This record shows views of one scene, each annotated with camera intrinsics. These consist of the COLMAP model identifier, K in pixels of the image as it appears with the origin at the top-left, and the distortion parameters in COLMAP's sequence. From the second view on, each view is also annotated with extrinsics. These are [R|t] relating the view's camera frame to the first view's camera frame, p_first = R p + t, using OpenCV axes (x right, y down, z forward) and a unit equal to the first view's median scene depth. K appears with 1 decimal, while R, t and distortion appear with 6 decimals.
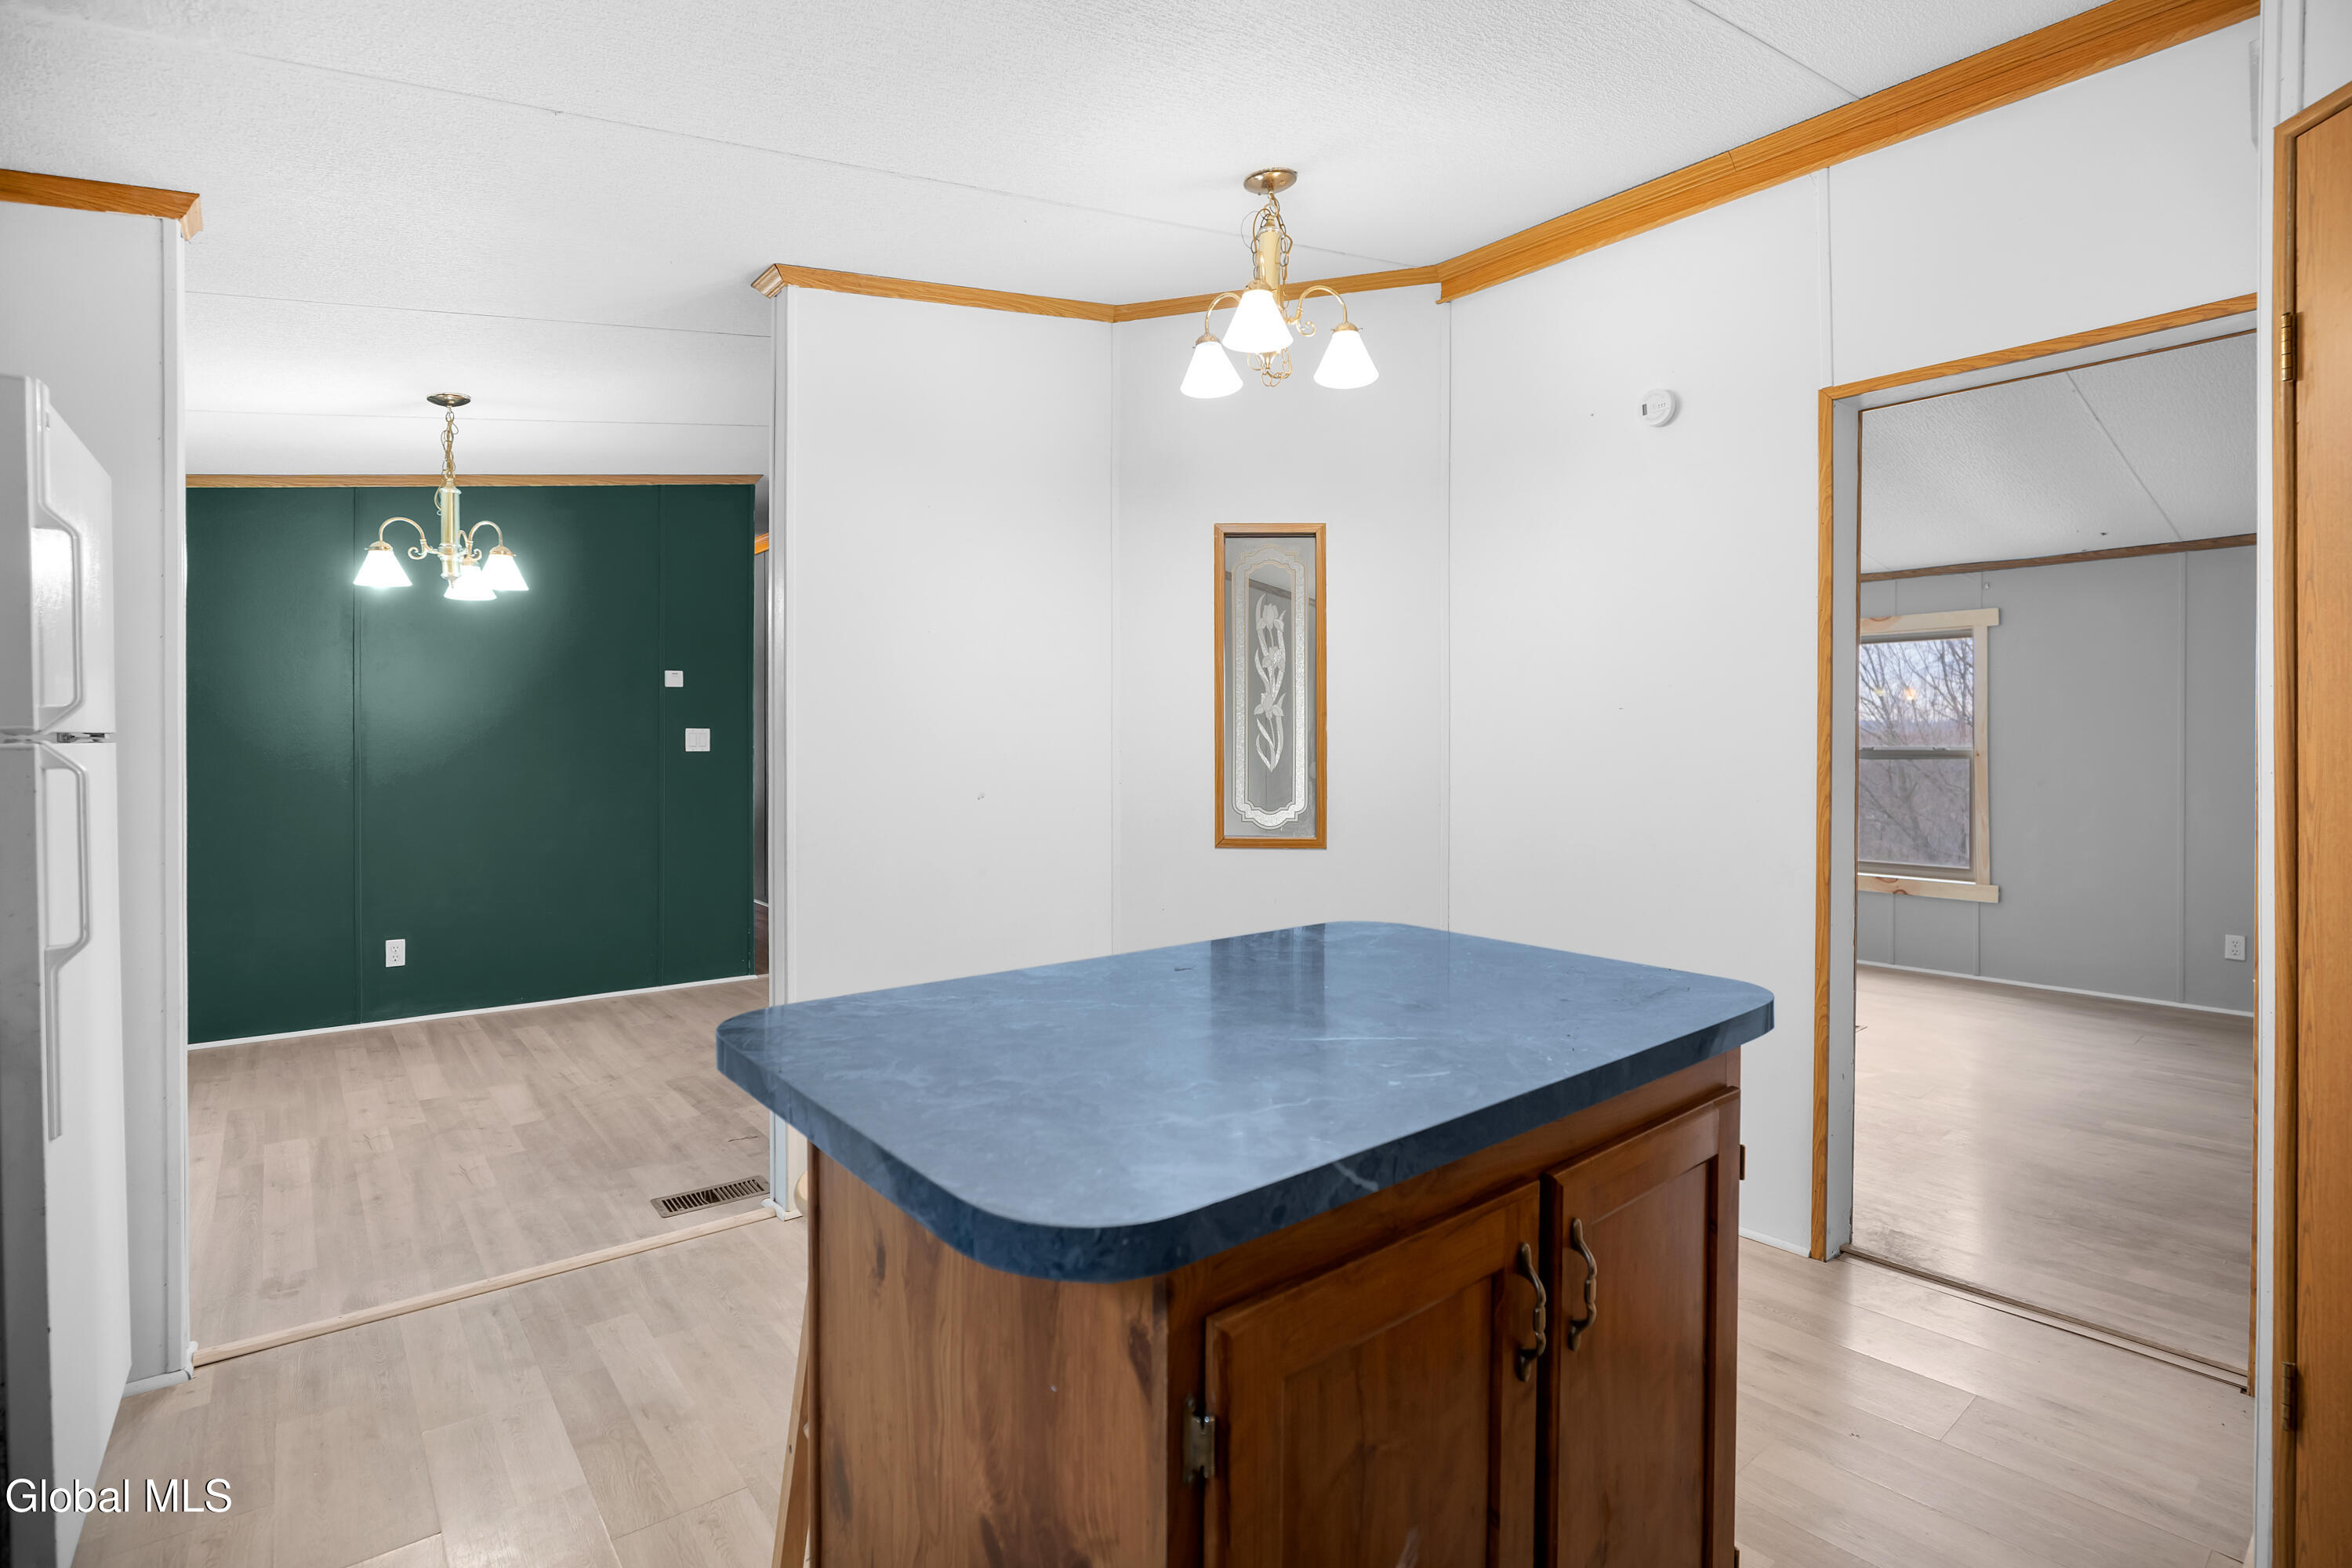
lens RADIAL K [[1096.8, 0, 1184.8], [0, 1096.8, 770.6], [0, 0, 1]] dist [-0.036091, 0.000568]
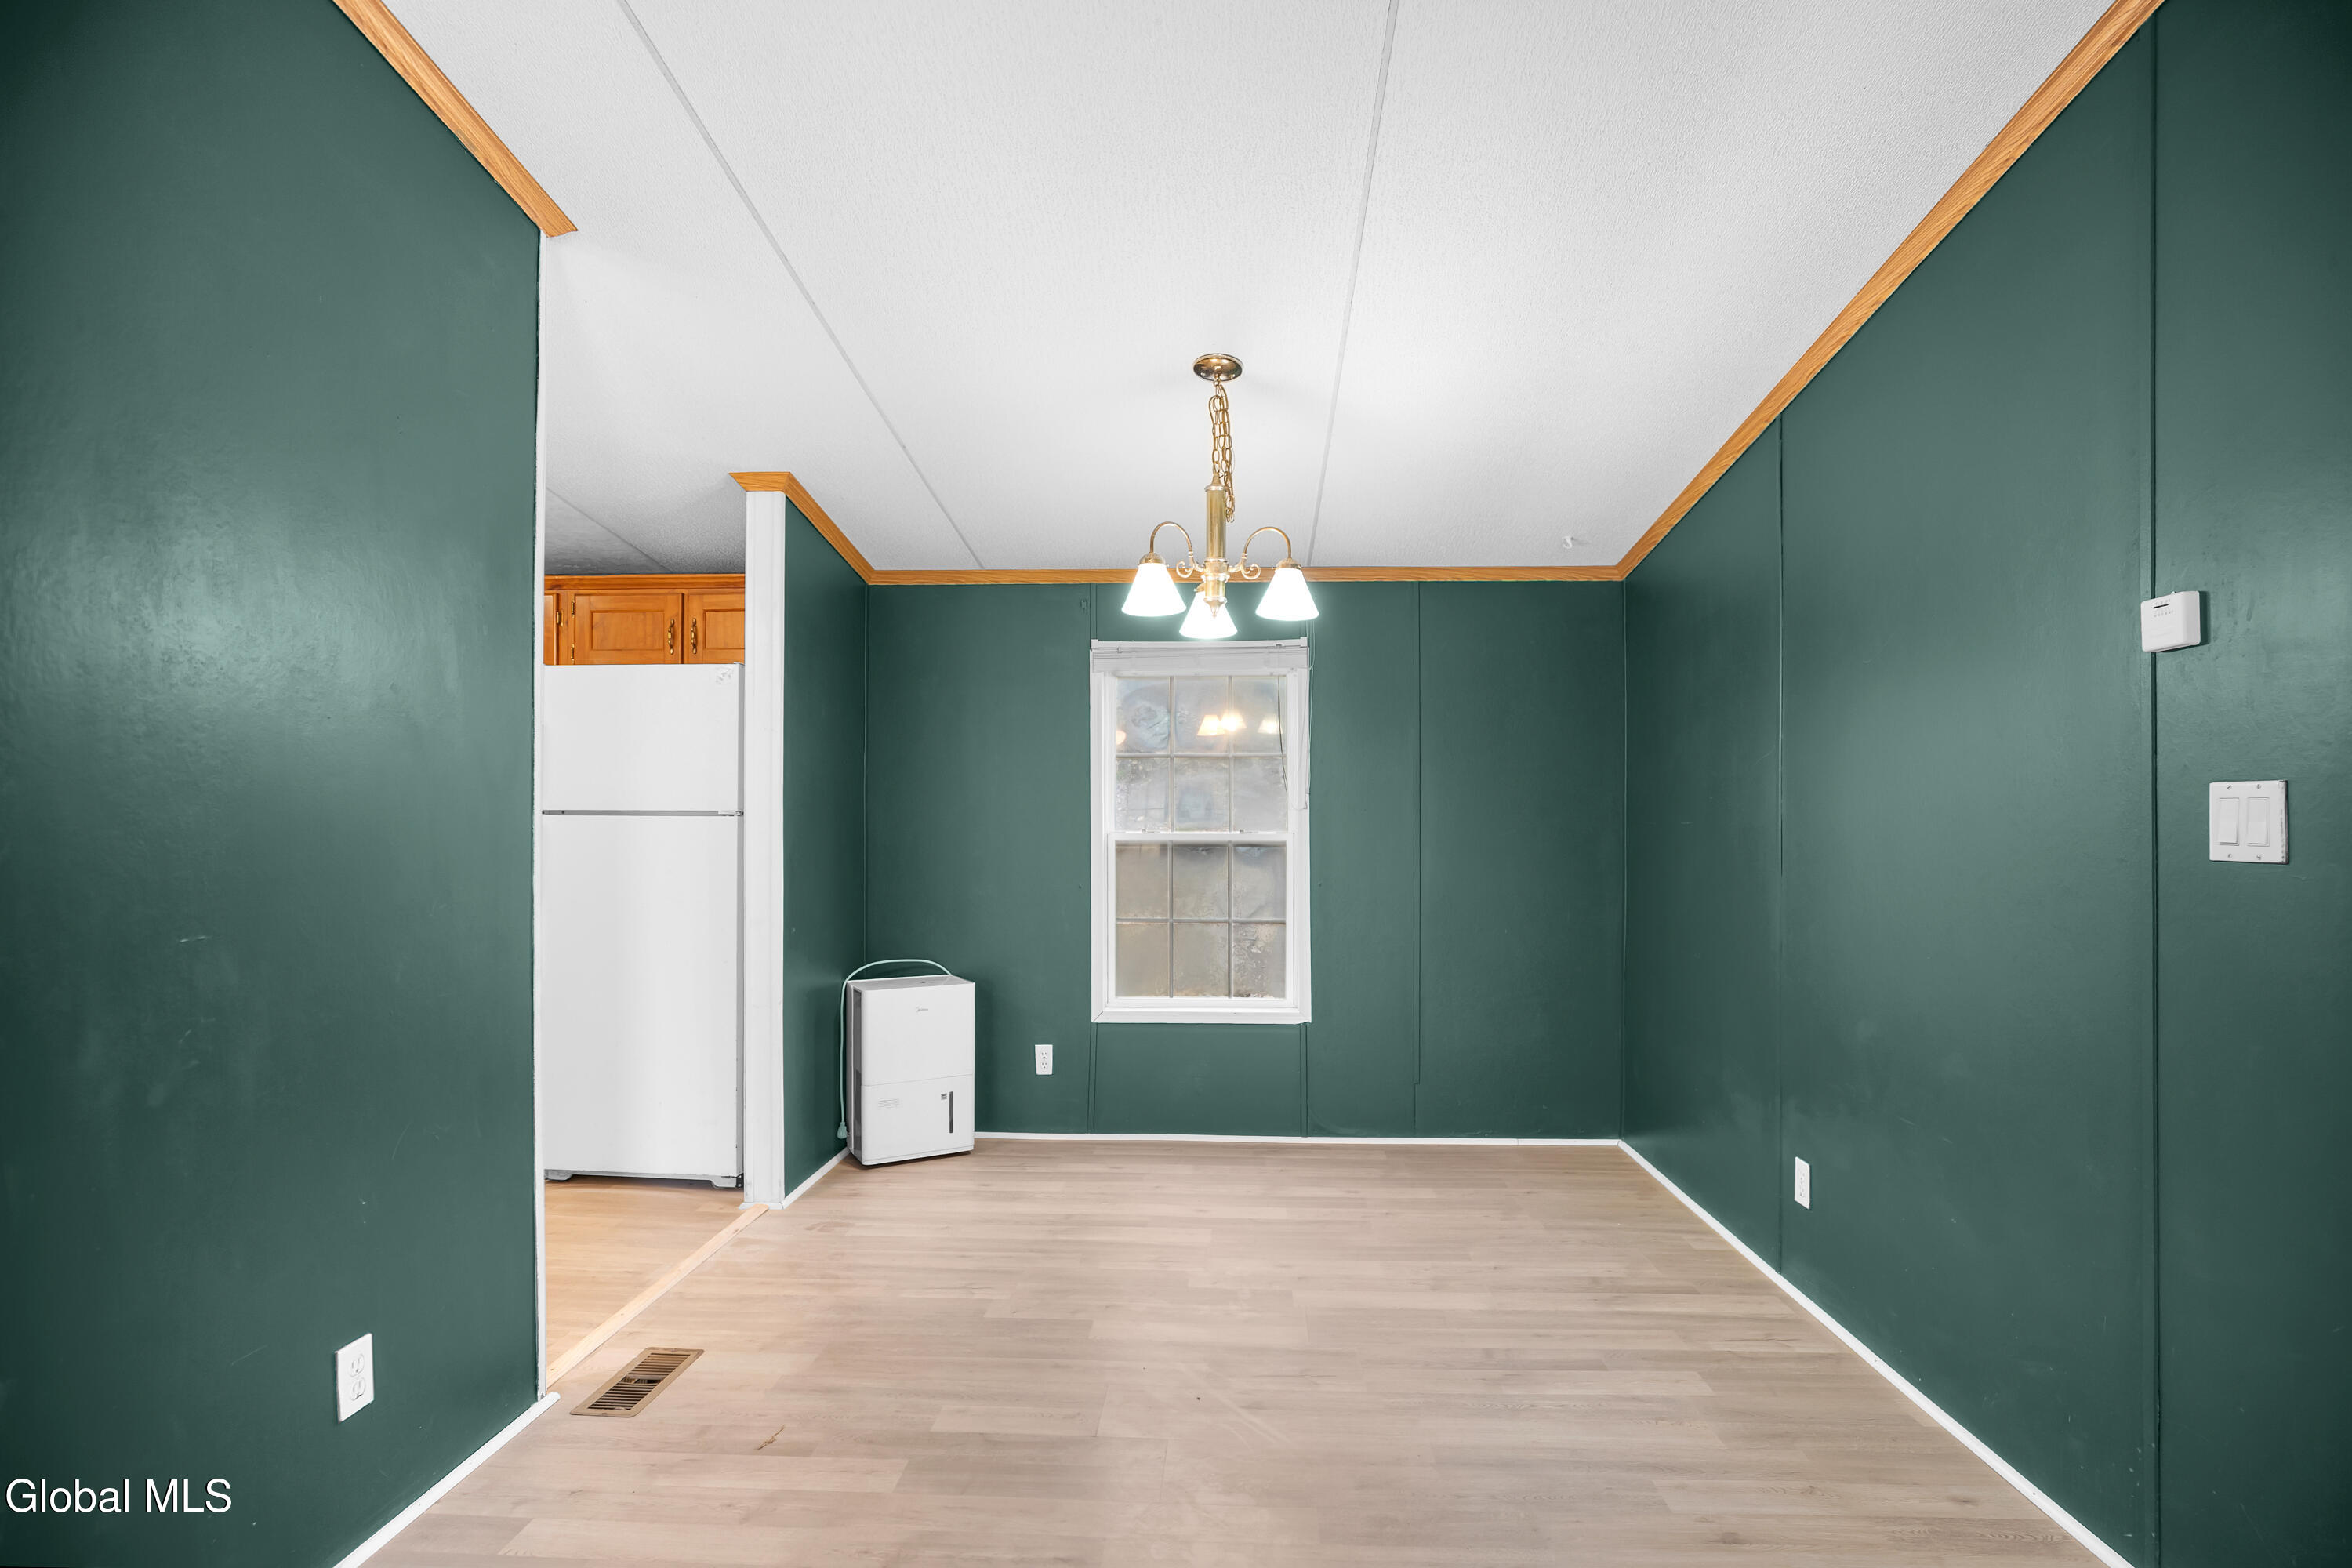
lens RADIAL K [[1125.4, 0, 1183.4], [0, 1125.4, 811.4], [0, 0, 1]] dist [-0.001120, 0.000060]
pose [[-0.679796, -0.006186, -0.733376, -0.089173], [-0.024559, 0.999596, 0.014333, -0.048680], [0.732990, 0.027755, -0.679673, 1.733131]]
